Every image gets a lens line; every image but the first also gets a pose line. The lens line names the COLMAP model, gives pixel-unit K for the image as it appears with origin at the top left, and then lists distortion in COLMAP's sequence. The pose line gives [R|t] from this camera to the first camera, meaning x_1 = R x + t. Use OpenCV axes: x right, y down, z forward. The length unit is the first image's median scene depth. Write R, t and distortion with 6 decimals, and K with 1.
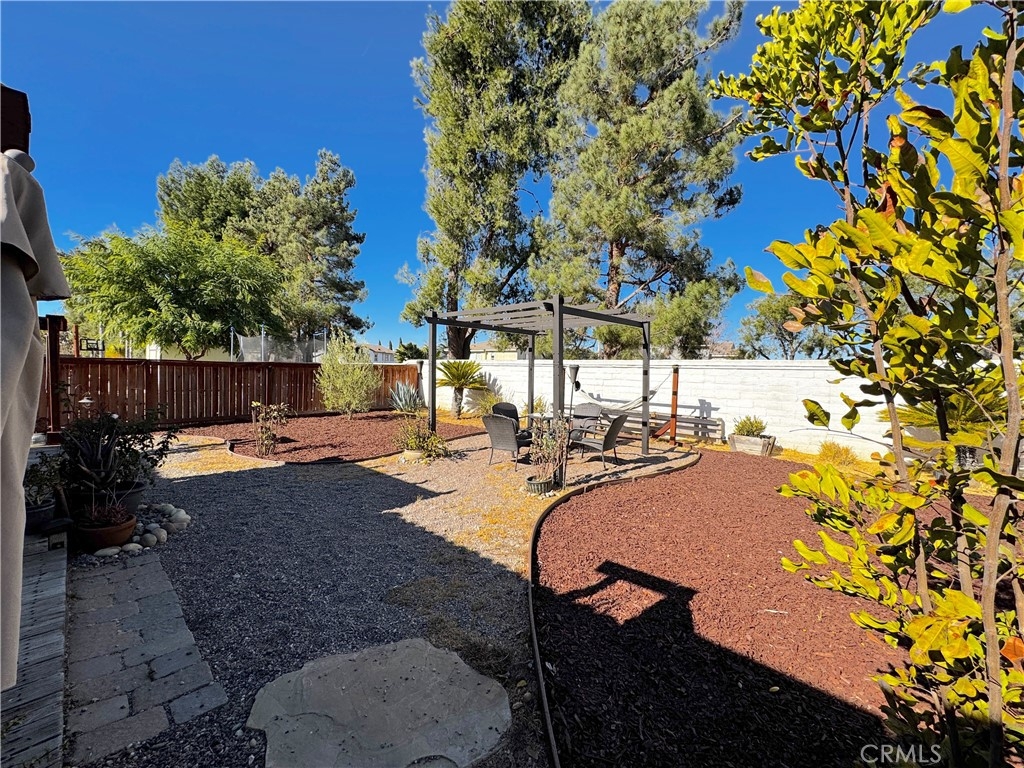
lens RADIAL K [[408.7, 0, 518.2], [0, 408.7, 386.5], [0, 0, 1]] dist [-0.000259, 0.000120]
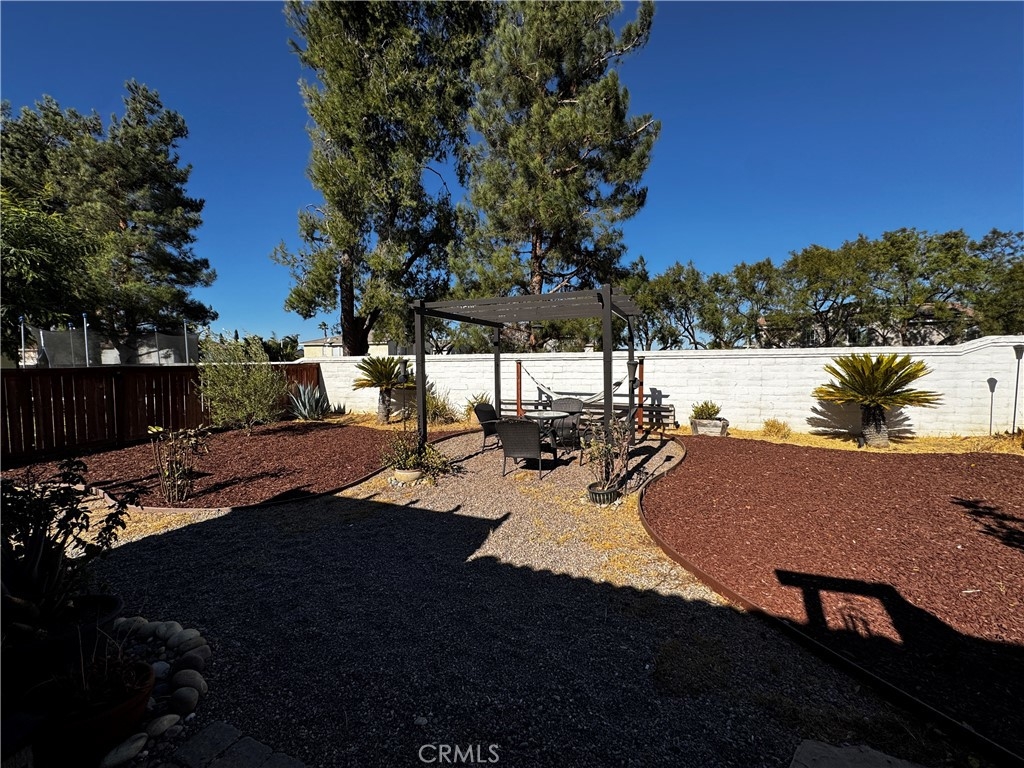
lens RADIAL K [[408.7, 0, 526.3], [0, 408.7, 385.9], [0, 0, 1]] dist [-0.000259, 0.000120]
pose [[0.941445, -0.049781, 0.333471, -0.236365], [0.043736, 0.998715, 0.025616, -0.016752], [-0.334318, -0.009532, 0.942412, 0.121279]]
